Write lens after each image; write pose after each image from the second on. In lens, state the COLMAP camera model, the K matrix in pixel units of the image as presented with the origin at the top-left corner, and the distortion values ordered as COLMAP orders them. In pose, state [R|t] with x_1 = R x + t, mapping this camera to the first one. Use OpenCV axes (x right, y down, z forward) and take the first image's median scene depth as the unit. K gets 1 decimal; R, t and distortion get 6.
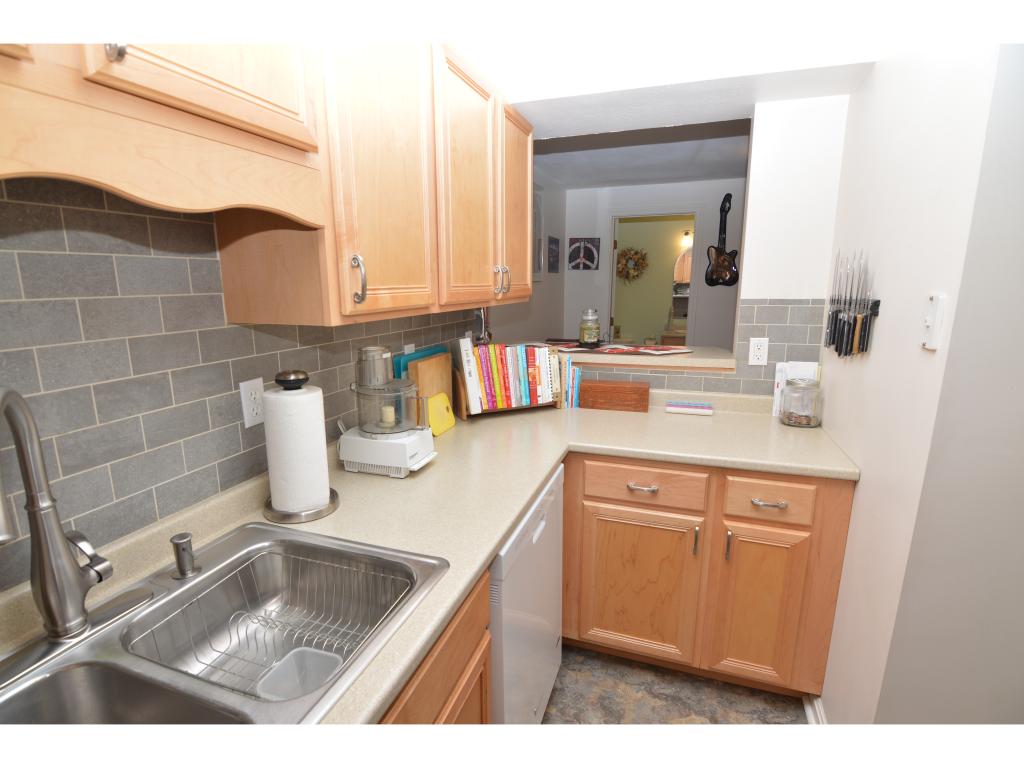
lens RADIAL K [[503.5, 0, 505.7], [0, 503.5, 388.8], [0, 0, 1]] dist [0.000301, -0.014966]
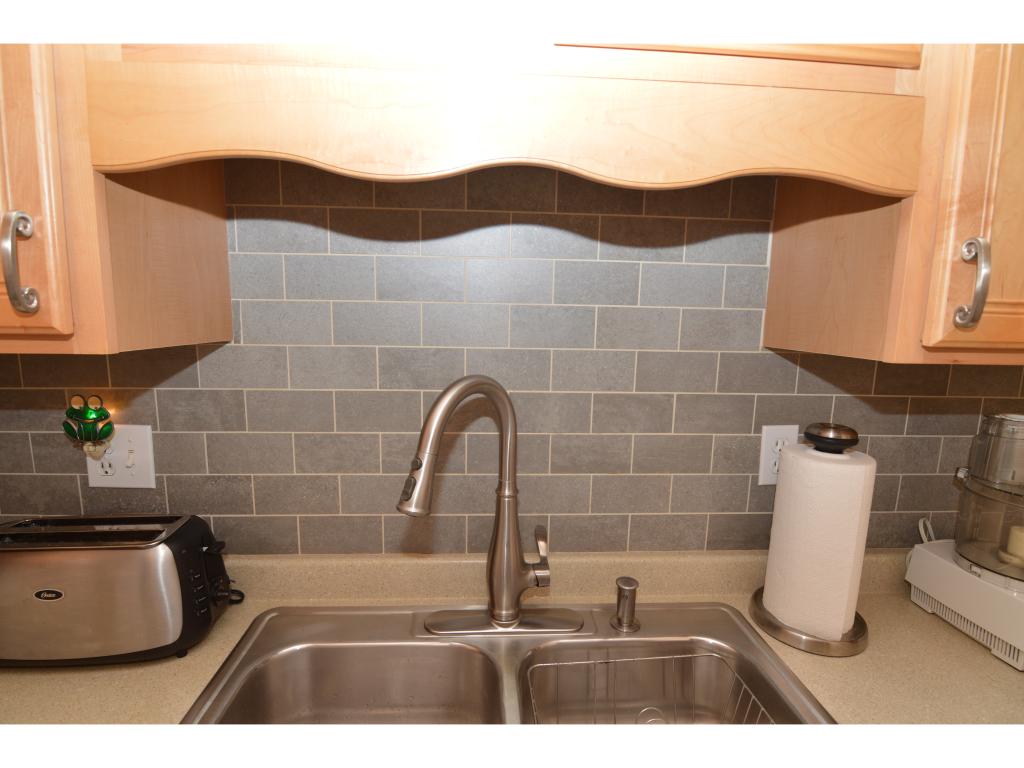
lens RADIAL K [[503.5, 0, 505.7], [0, 503.5, 388.8], [0, 0, 1]] dist [0.000301, -0.014966]
pose [[0.390366, 0.147340, -0.908793, 0.009464], [-0.213259, 0.974735, 0.066427, -0.037293], [0.895620, 0.167877, 0.411925, 0.355329]]
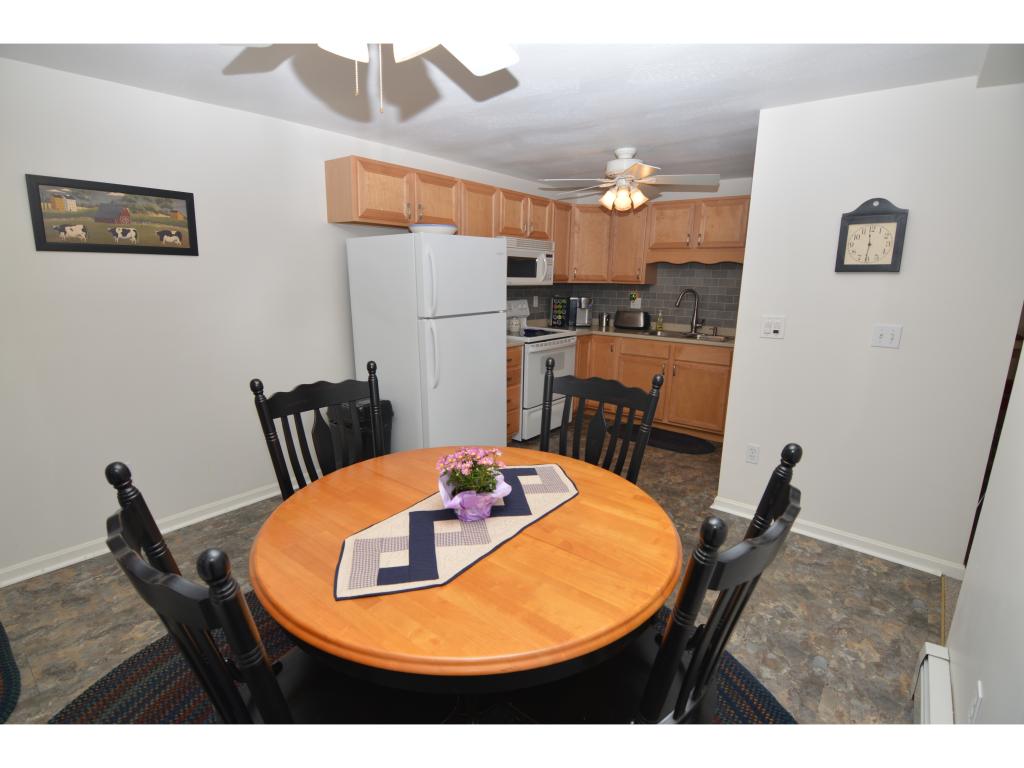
lens RADIAL K [[503.5, 0, 505.7], [0, 503.5, 388.8], [0, 0, 1]] dist [0.000301, -0.014966]
pose [[-0.328713, 0.207564, -0.921339, 4.161979], [-0.216823, 0.932907, 0.287528, -0.104970], [0.919204, 0.294281, -0.261654, 0.514202]]
